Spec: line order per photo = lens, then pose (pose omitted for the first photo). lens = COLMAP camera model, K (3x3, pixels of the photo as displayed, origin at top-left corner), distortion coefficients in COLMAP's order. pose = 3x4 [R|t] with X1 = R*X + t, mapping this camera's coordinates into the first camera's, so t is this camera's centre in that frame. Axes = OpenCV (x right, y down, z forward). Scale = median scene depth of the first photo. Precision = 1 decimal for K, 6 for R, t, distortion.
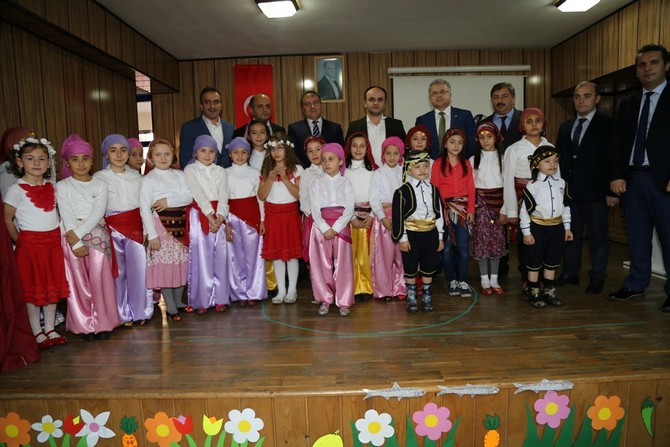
lens RADIAL K [[457.6, 0, 335.0], [0, 457.6, 223.5], [0, 0, 1]] dist [-0.062939, 0.006514]
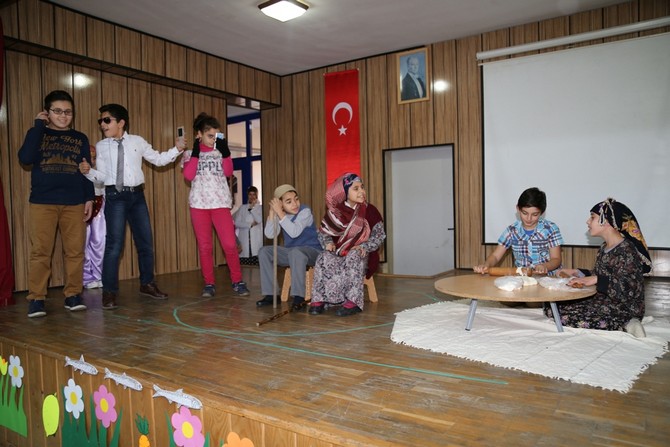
lens RADIAL K [[495.6, 0, 335.0], [0, 495.6, 223.5], [0, 0, 1]] dist [-0.031658, 0.008838]
pose [[0.828191, 0.034401, -0.559389, 0.575034], [-0.067310, 0.996995, -0.038342, 0.026290], [0.556389, 0.069407, 0.828018, 0.181045]]
